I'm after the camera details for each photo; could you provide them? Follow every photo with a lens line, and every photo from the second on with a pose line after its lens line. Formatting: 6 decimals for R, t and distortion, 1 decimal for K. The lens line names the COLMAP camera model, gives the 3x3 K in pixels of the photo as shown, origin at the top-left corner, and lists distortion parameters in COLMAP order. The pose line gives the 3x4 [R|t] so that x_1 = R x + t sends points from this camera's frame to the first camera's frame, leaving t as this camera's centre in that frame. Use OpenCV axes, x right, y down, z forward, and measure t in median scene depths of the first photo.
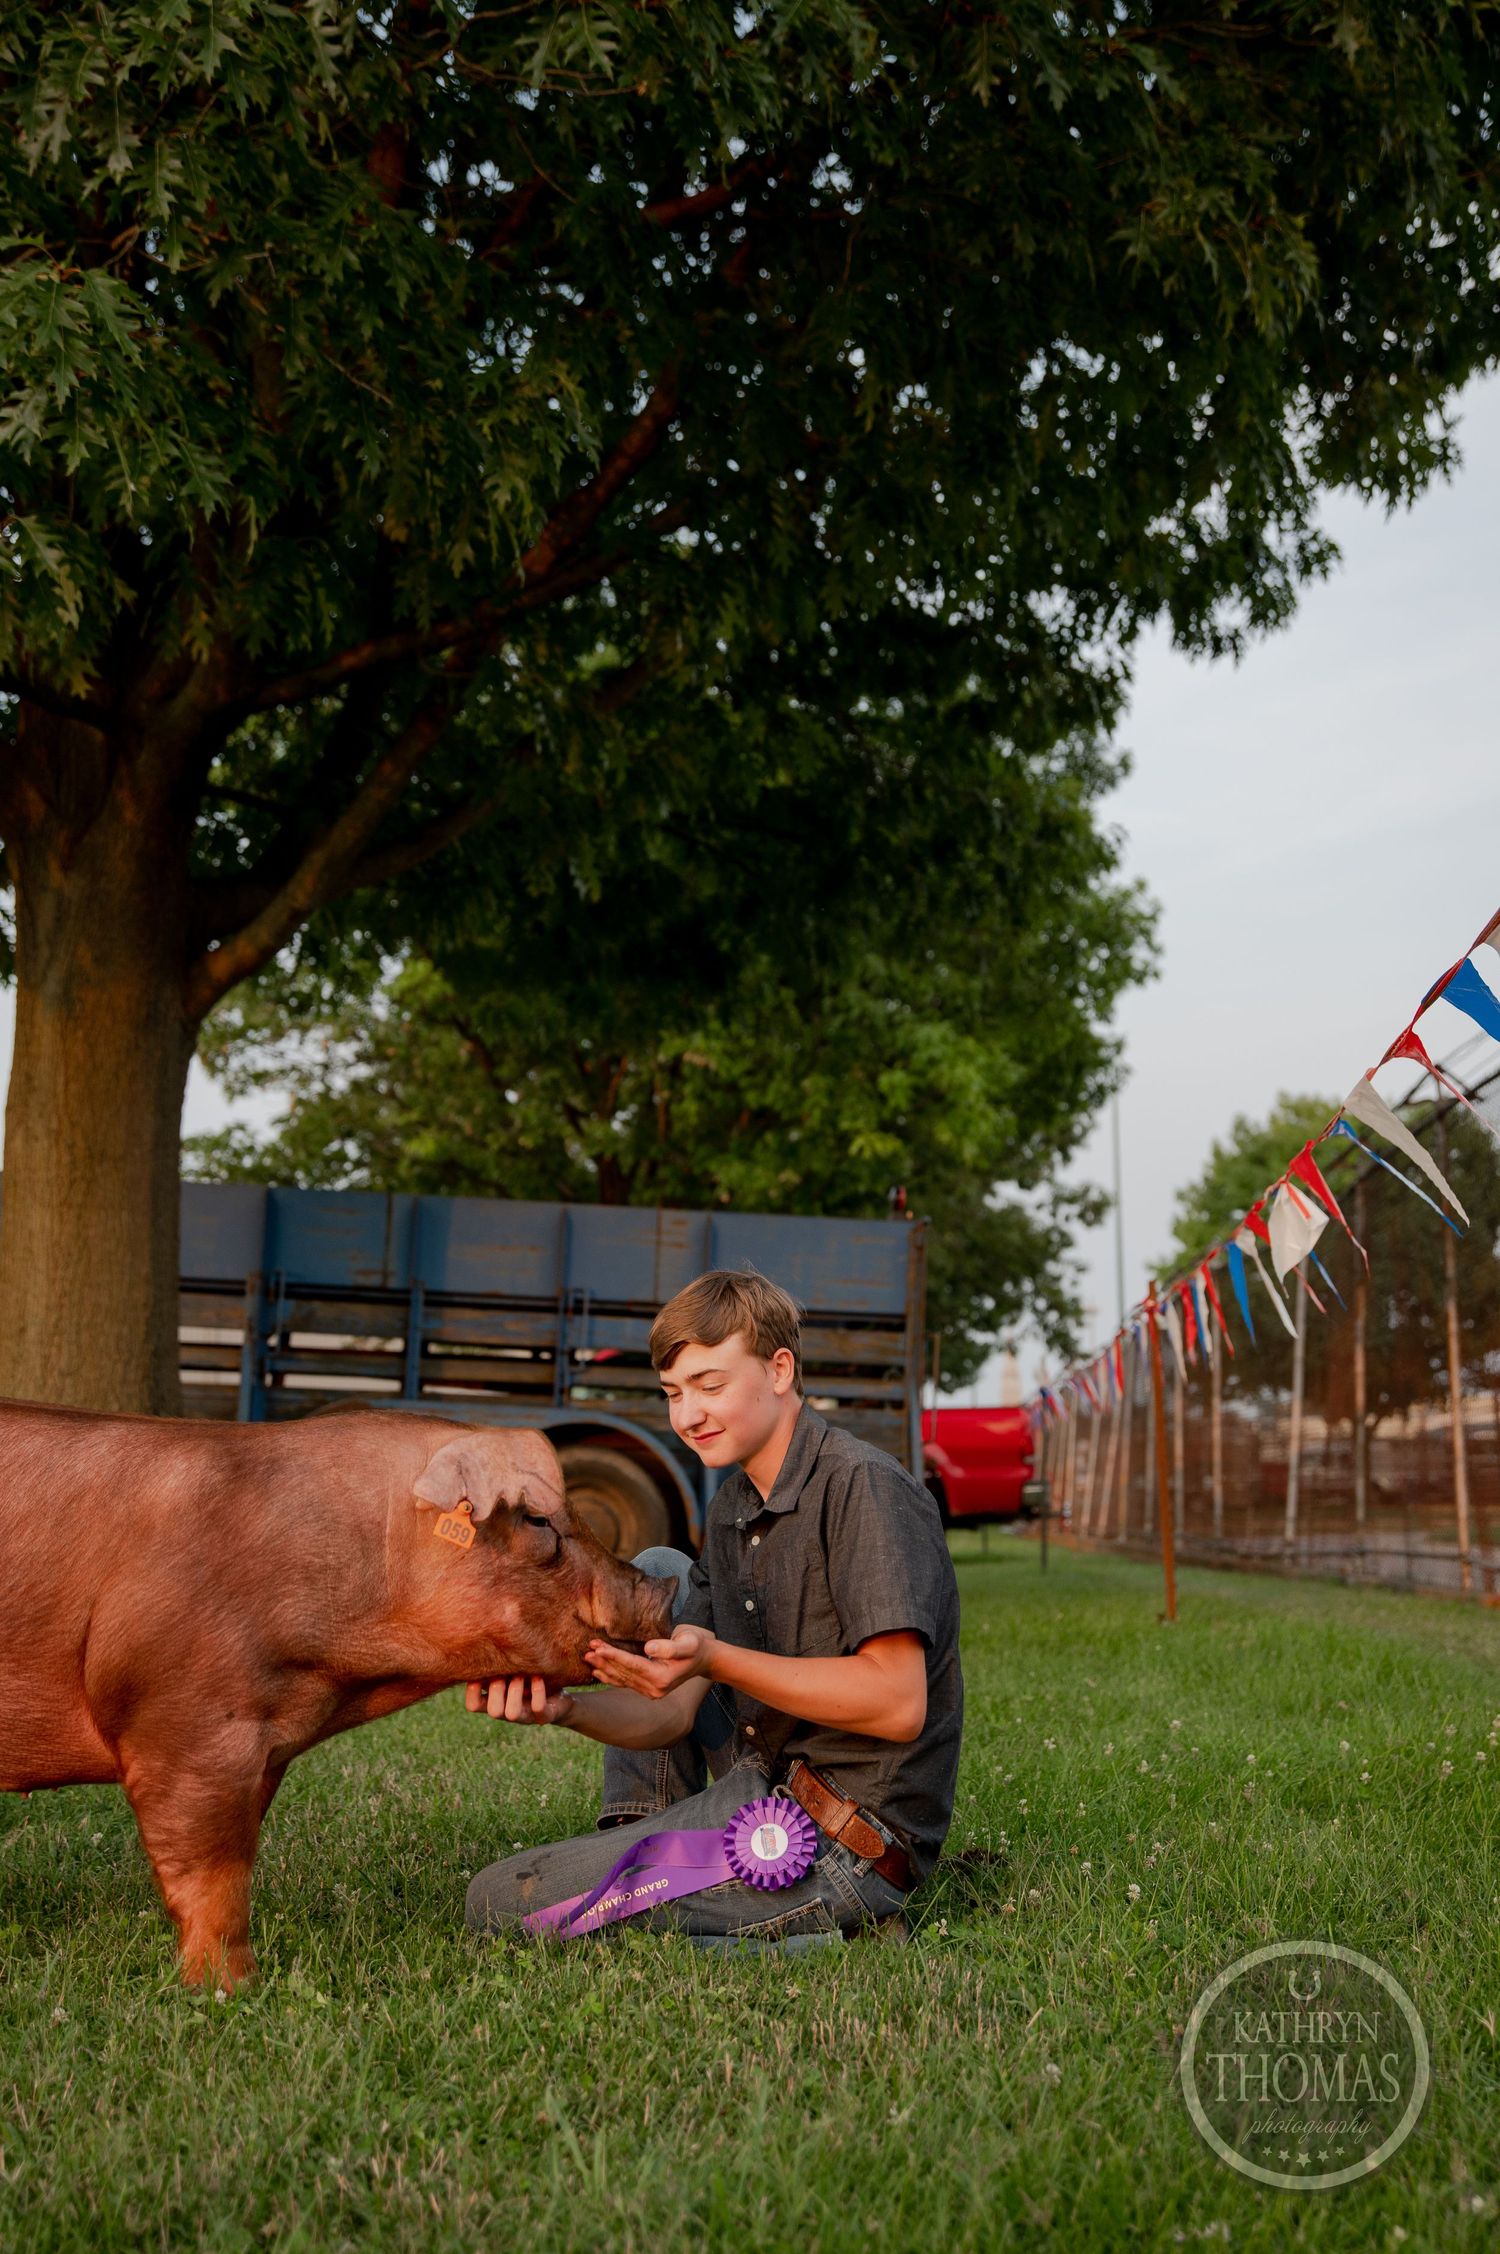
lens RADIAL K [[2577.7, 0, 782.3], [0, 2577.7, 1104.0], [0, 0, 1]] dist [-0.005484, 0.000000]
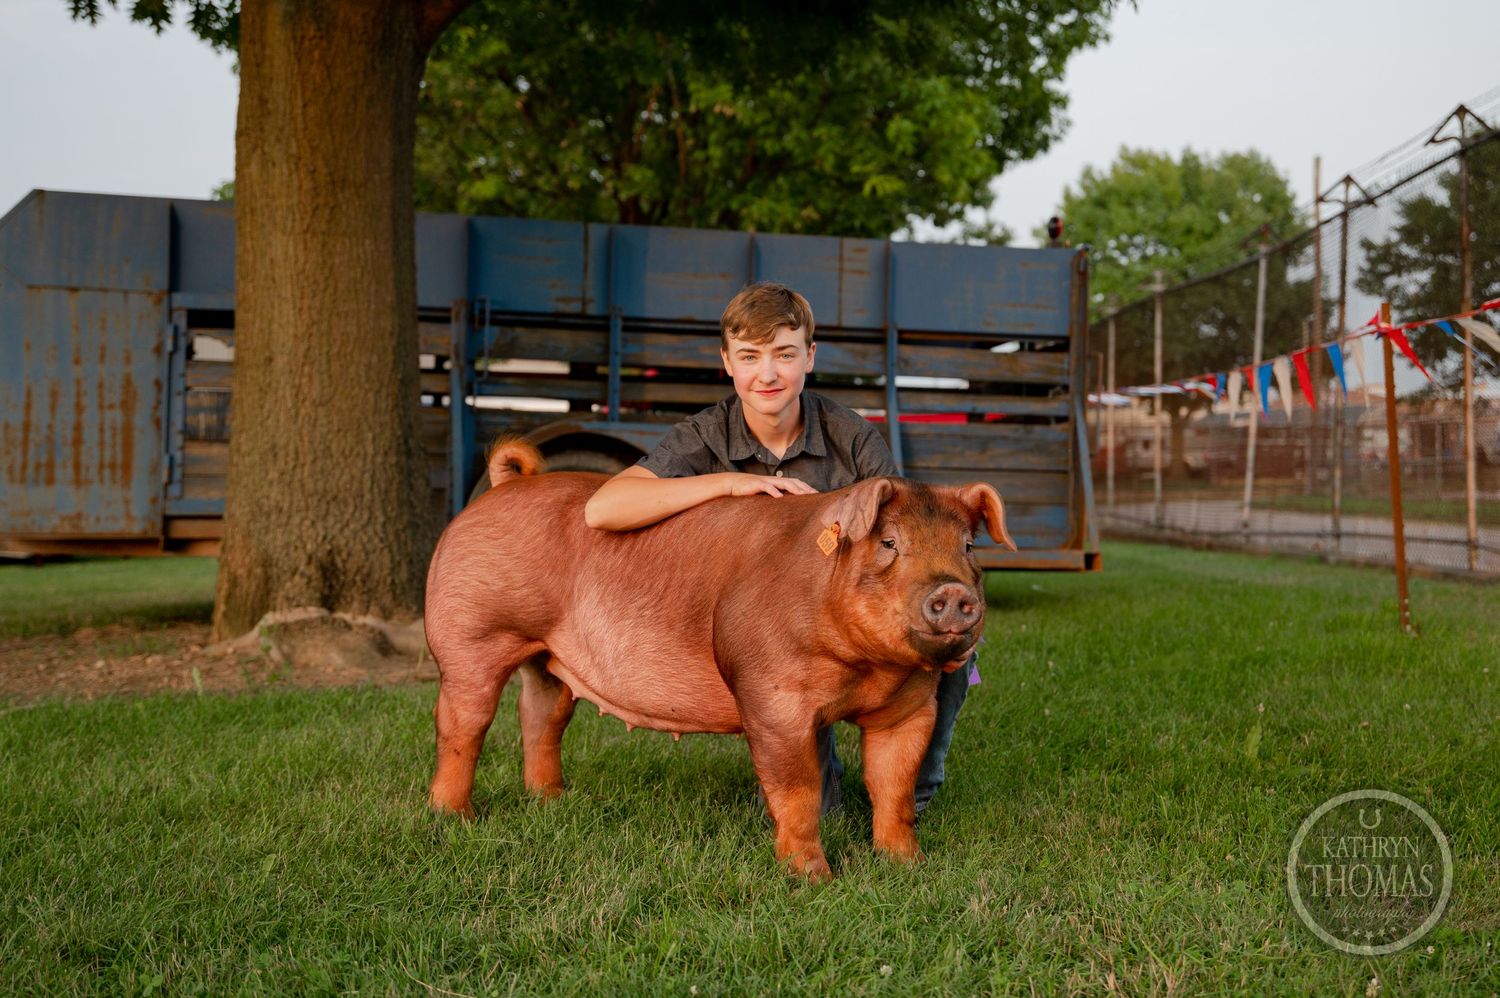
lens RADIAL K [[1979.6, 0, 790.1], [0, 1979.6, 458.3], [0, 0, 1]] dist [0.071713, 0.000000]
pose [[0.996887, -0.011378, 0.078023, -0.076648], [-0.000198, 0.989170, 0.146773, 0.006385], [-0.078848, -0.146331, 0.986088, 0.110785]]
